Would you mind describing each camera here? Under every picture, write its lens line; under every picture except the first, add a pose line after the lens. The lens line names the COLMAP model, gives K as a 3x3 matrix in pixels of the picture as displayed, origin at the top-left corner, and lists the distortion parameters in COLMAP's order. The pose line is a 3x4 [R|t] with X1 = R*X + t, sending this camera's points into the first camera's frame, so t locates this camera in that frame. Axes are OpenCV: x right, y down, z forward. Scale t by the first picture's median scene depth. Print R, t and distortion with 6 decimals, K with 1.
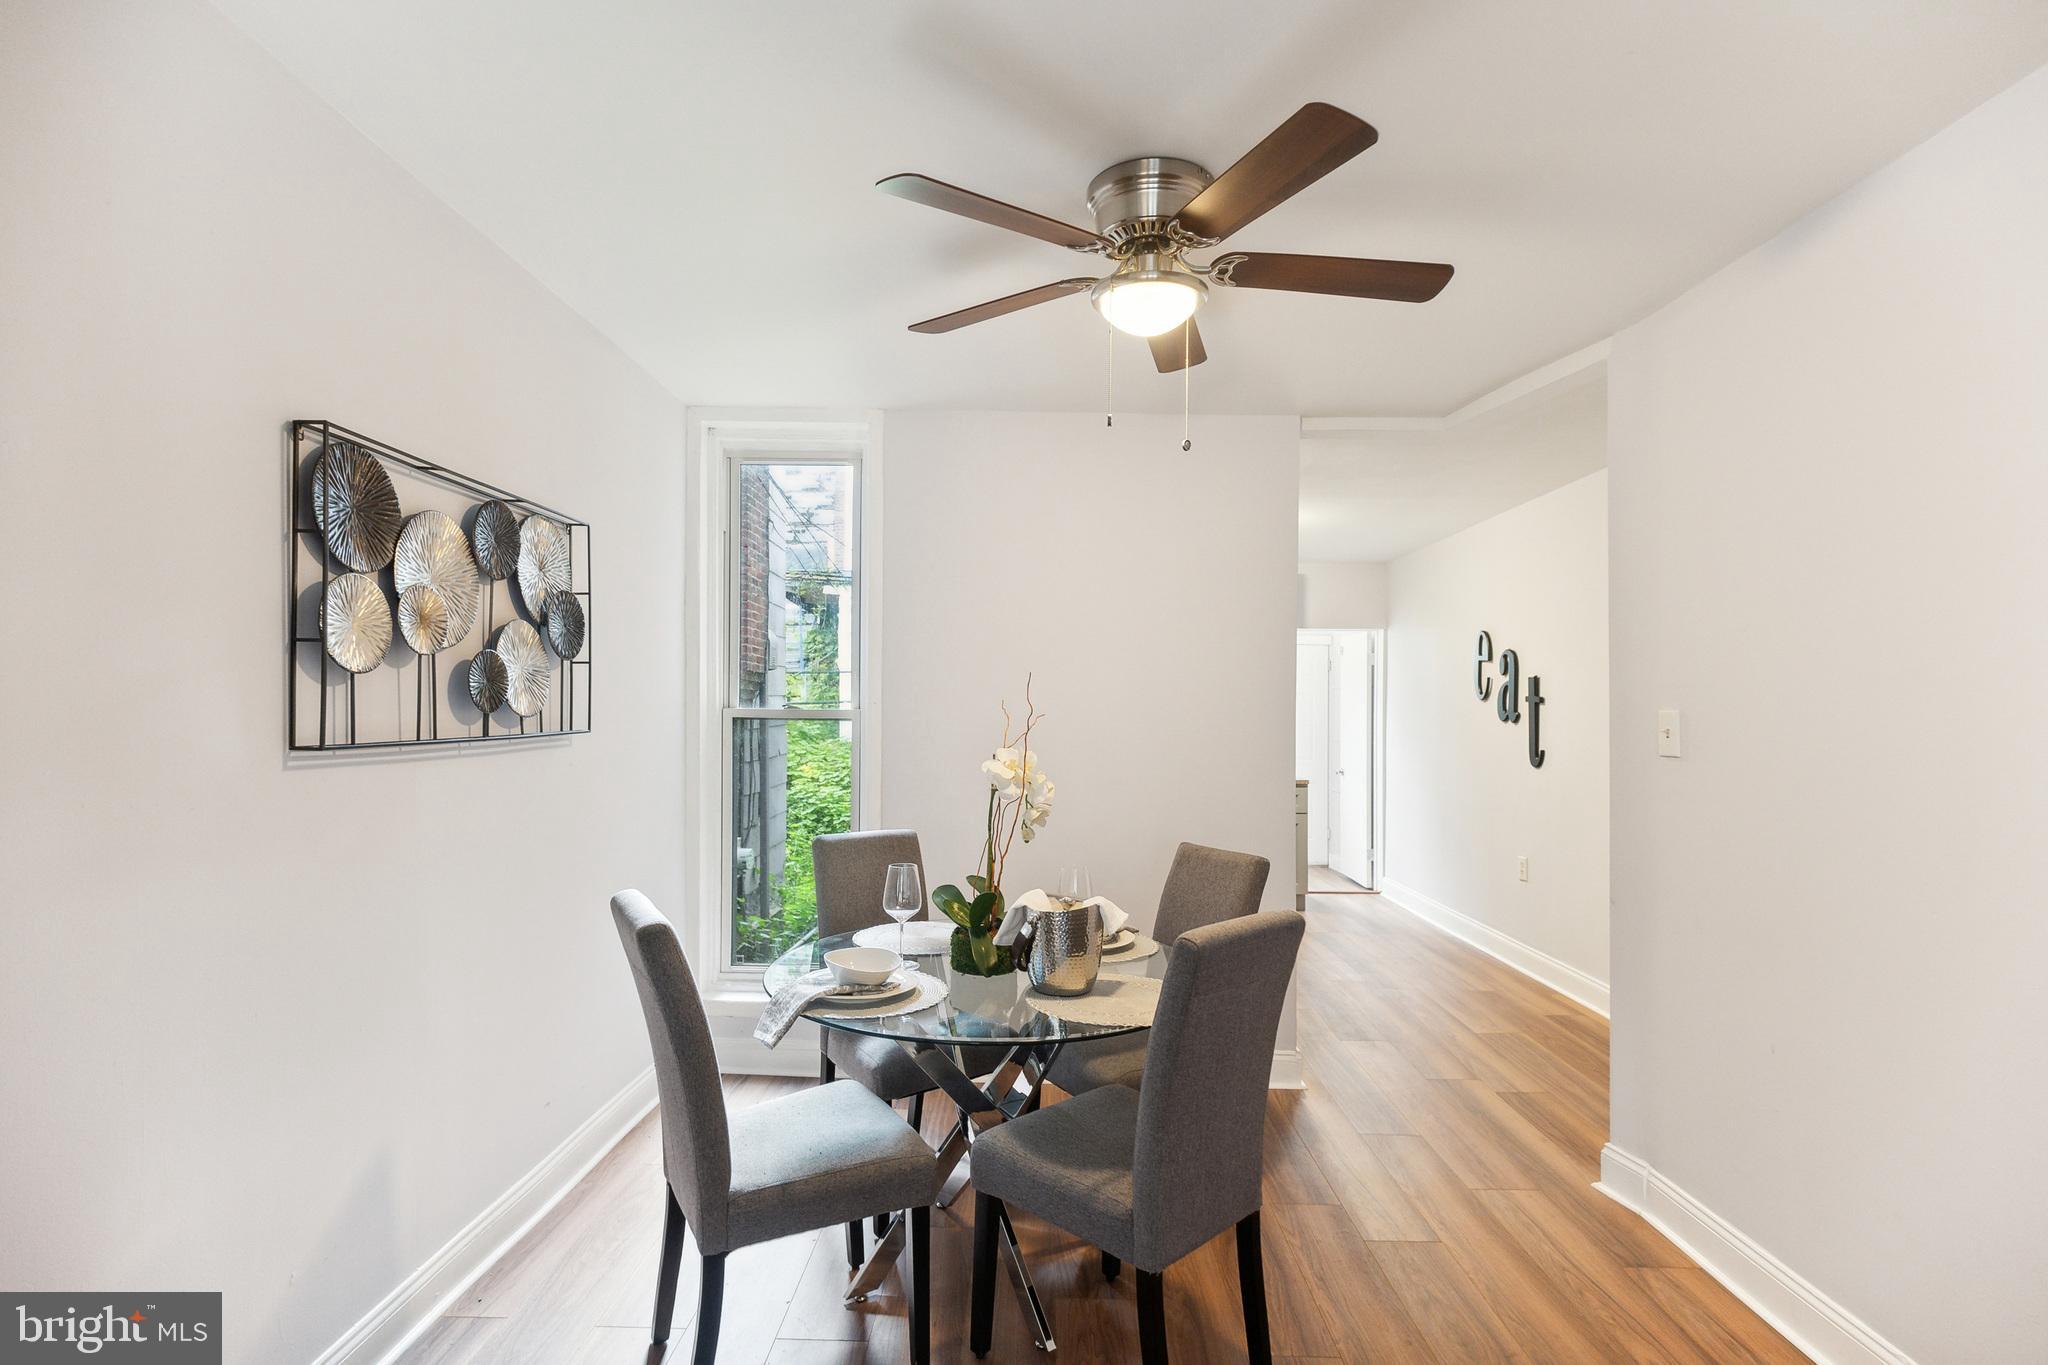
lens RADIAL K [[935.4, 0, 1028.8], [0, 935.4, 702.8], [0, 0, 1]] dist [-0.003118, -0.000263]
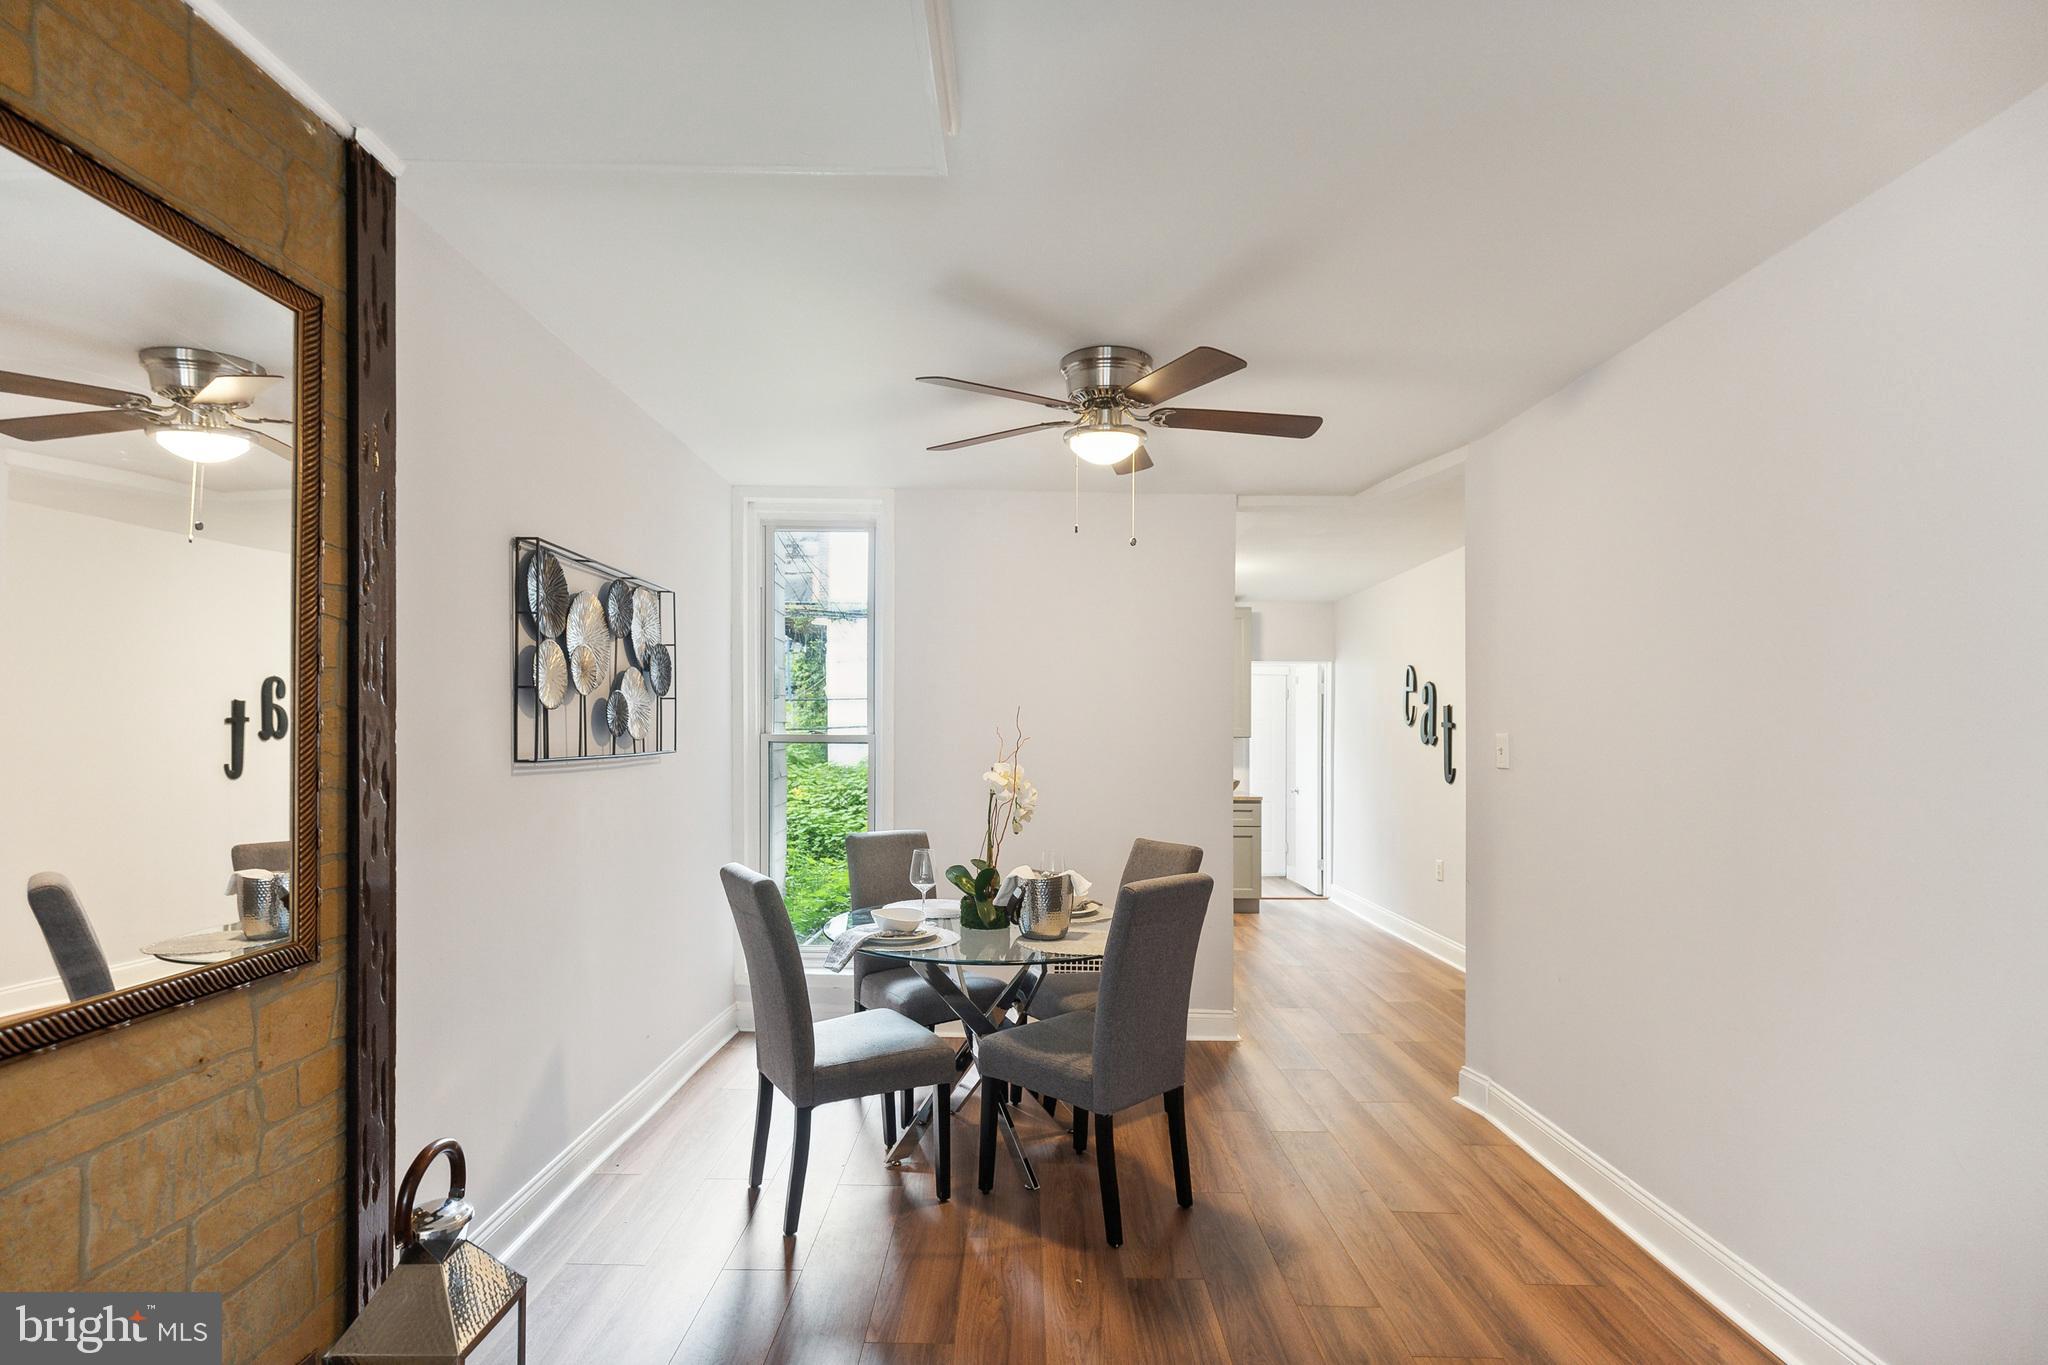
lens RADIAL K [[952.5, 0, 1027.1], [0, 952.5, 729.3], [0, 0, 1]] dist [0.000264, -0.000172]
pose [[0.999822, -0.002625, 0.018671, -0.012679], [0.002615, 0.999996, 0.000544, -0.000101], [-0.018673, -0.000495, 0.999826, -0.365427]]
